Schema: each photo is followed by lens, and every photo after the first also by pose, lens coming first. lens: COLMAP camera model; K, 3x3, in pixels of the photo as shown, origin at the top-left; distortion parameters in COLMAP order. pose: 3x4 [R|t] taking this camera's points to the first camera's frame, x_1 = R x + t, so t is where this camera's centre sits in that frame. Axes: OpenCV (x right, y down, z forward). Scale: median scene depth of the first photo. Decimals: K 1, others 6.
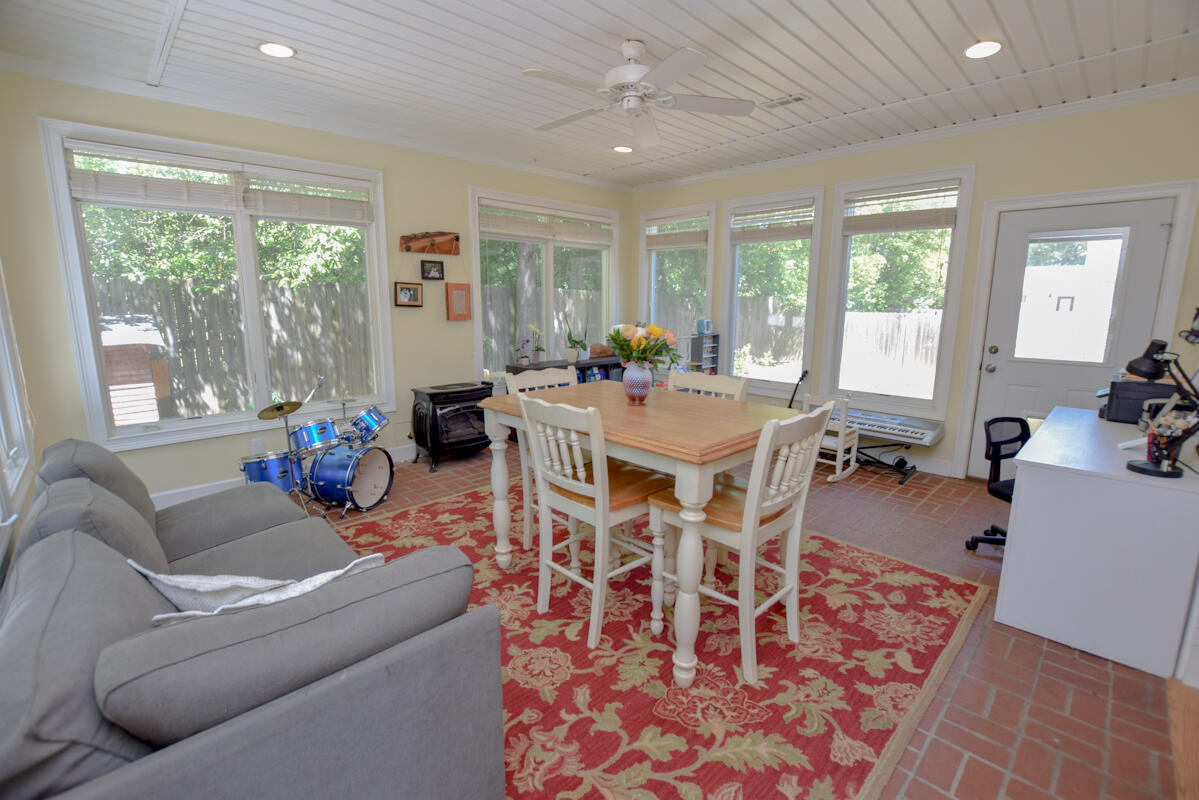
lens RADIAL K [[526.4, 0, 600.0], [0, 526.4, 397.8], [0, 0, 1]] dist [-0.027367, 0.001073]
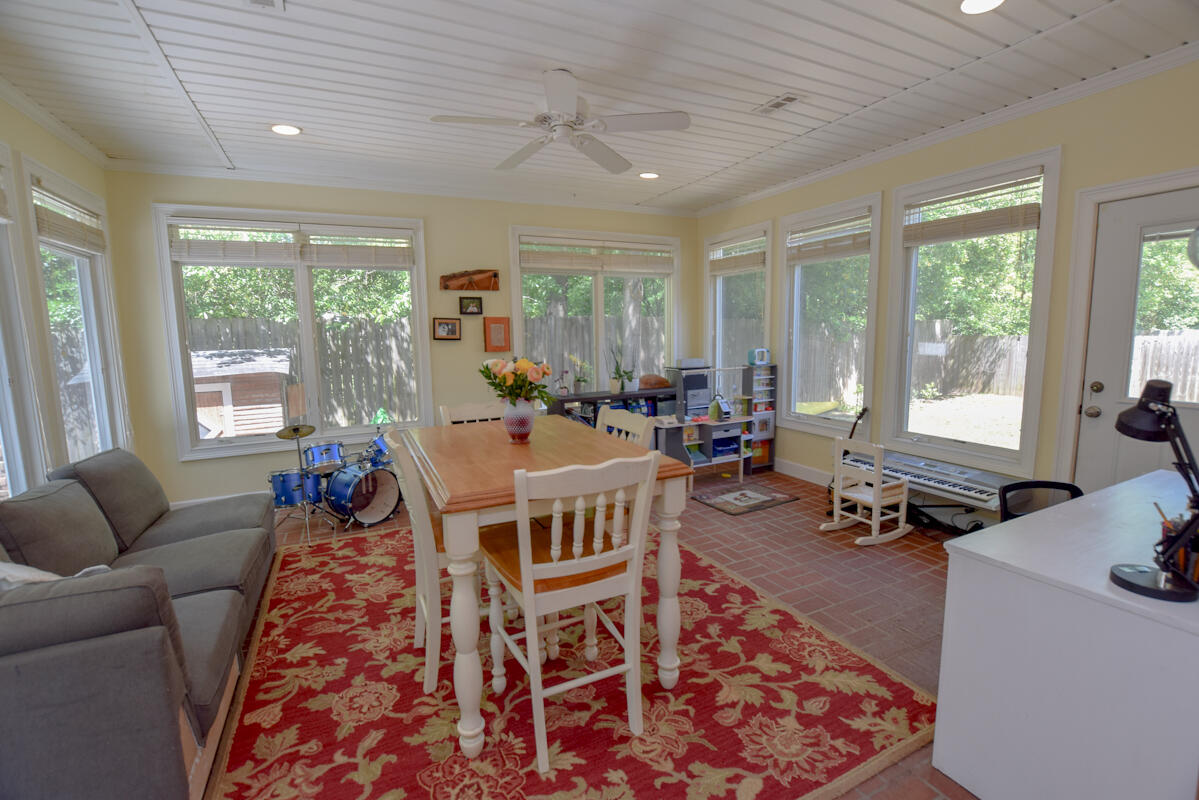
lens RADIAL K [[526.4, 0, 600.0], [0, 526.4, 397.8], [0, 0, 1]] dist [-0.027367, 0.001073]
pose [[0.949749, 0.019658, -0.312396, 0.294844], [-0.035811, 0.998297, -0.046054, -0.017169], [0.310958, 0.054927, 0.948835, 0.080232]]
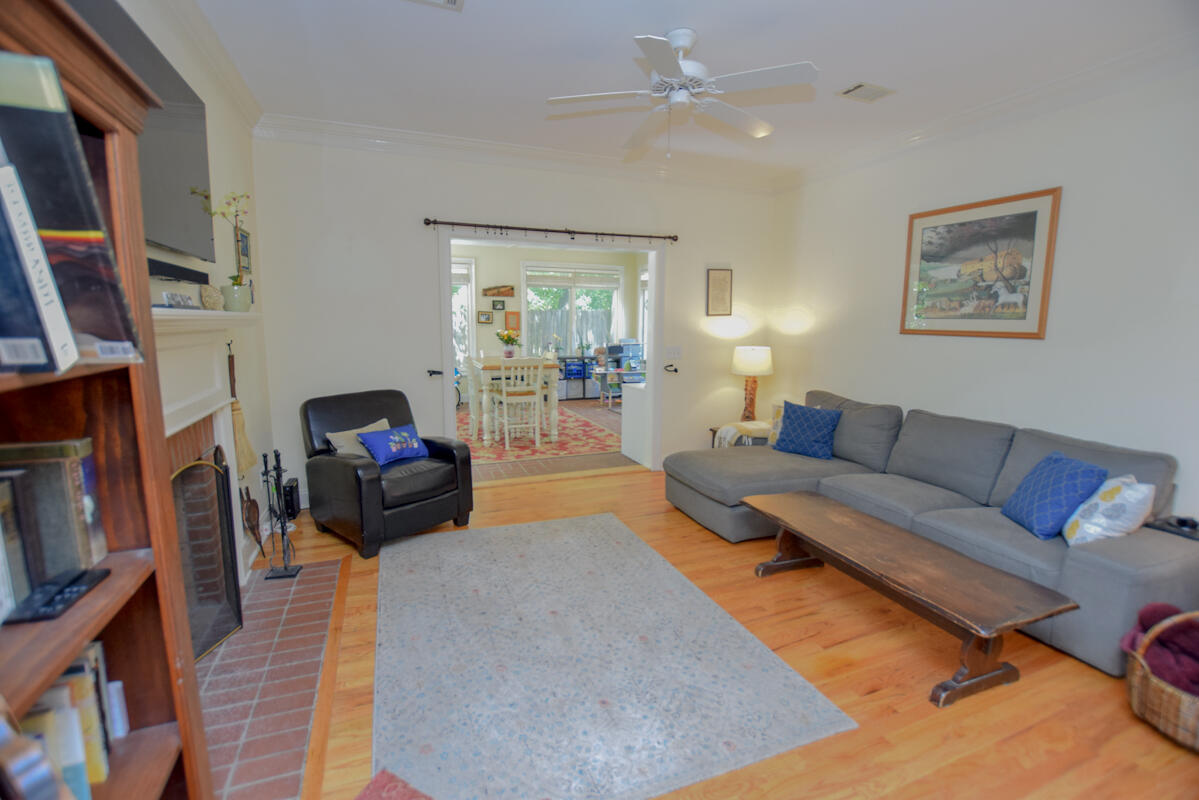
lens RADIAL K [[526.4, 0, 600.0], [0, 526.4, 397.8], [0, 0, 1]] dist [-0.027367, 0.001073]
pose [[0.923974, 0.062056, -0.377388, 0.875193], [-0.076230, 0.996831, -0.022722, 0.131459], [0.374782, 0.049763, 0.925777, -0.733033]]
